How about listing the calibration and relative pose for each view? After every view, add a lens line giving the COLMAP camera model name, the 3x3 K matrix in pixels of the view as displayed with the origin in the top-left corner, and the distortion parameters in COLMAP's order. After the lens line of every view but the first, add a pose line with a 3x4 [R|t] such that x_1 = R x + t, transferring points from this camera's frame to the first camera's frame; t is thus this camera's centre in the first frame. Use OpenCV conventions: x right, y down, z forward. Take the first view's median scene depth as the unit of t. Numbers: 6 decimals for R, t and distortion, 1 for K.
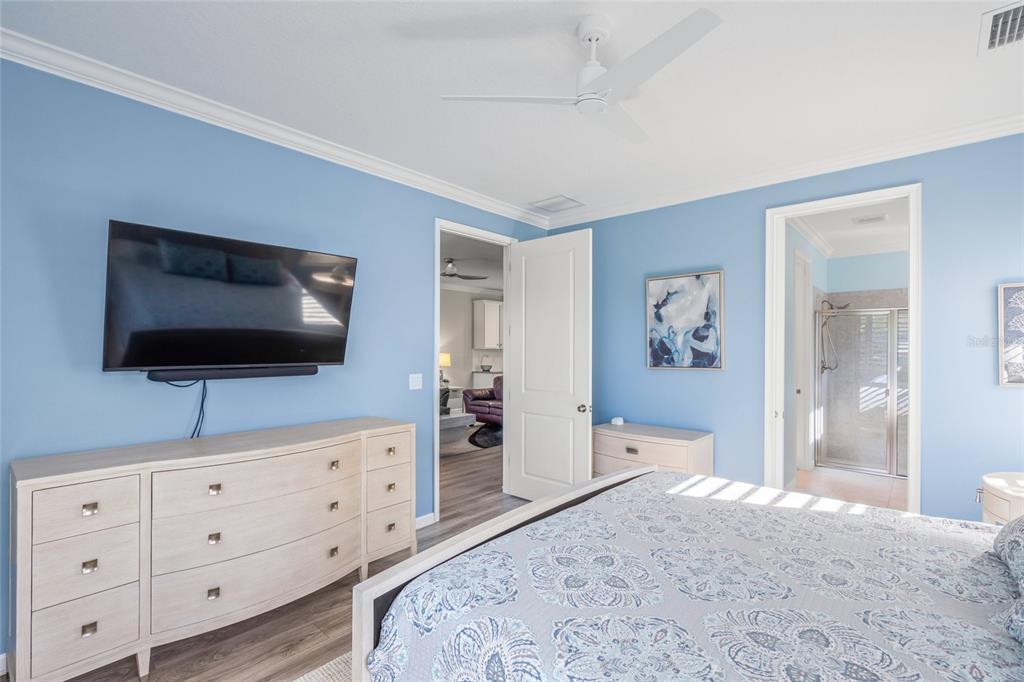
lens RADIAL K [[469.0, 0, 515.3], [0, 469.0, 347.2], [0, 0, 1]] dist [-0.005303, 0.000951]
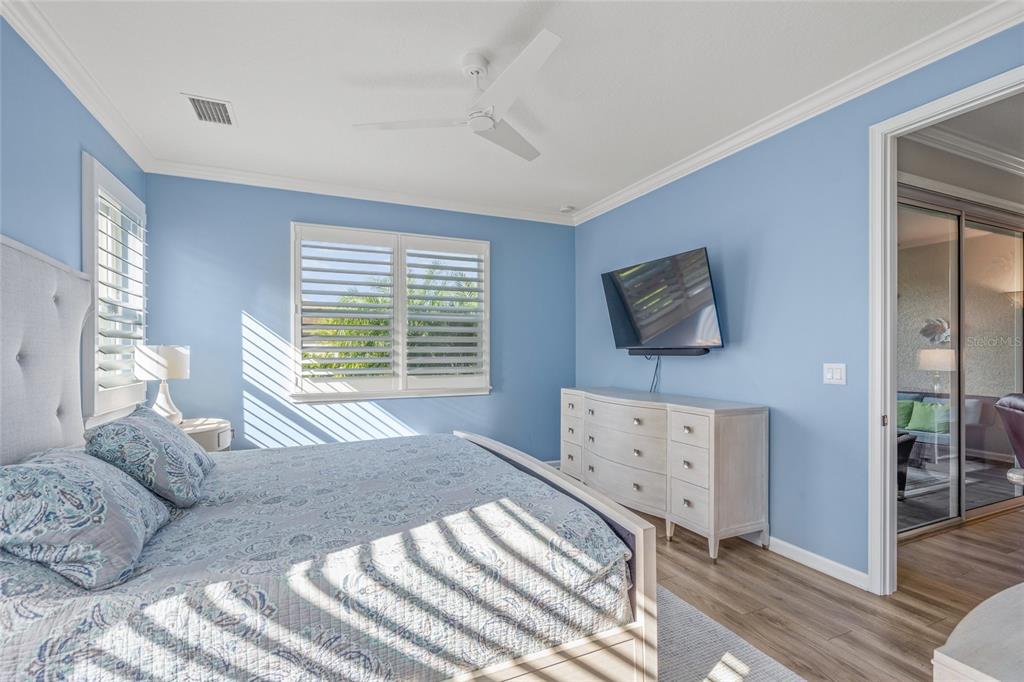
lens RADIAL K [[469.0, 0, 515.3], [0, 469.0, 351.0], [0, 0, 1]] dist [-0.005303, 0.000951]
pose [[-0.422275, -0.001574, -0.906466, 0.631205], [0.003671, 0.999987, -0.003447, 0.036732], [0.906460, -0.004784, -0.422264, 0.818575]]
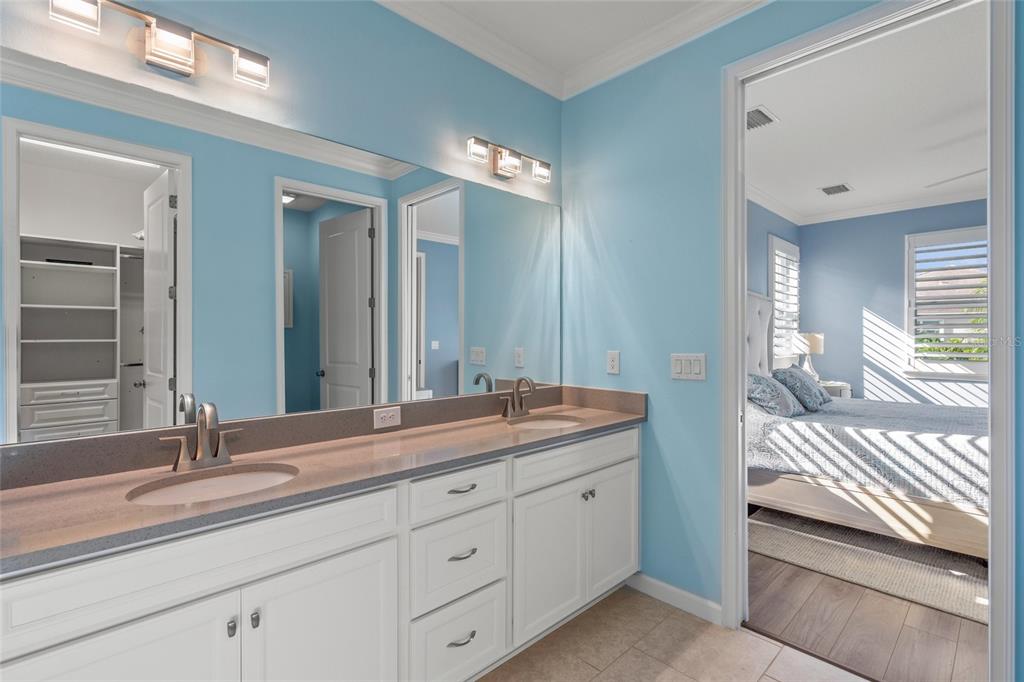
lens RADIAL K [[469.0, 0, 505.2], [0, 469.0, 338.1], [0, 0, 1]] dist [-0.005303, 0.000951]
pose [[-0.994555, -0.006163, 0.104027, 0.890614], [-0.006139, 0.999981, 0.000544, 0.040542], [-0.104029, -0.000097, -0.994574, 1.373805]]
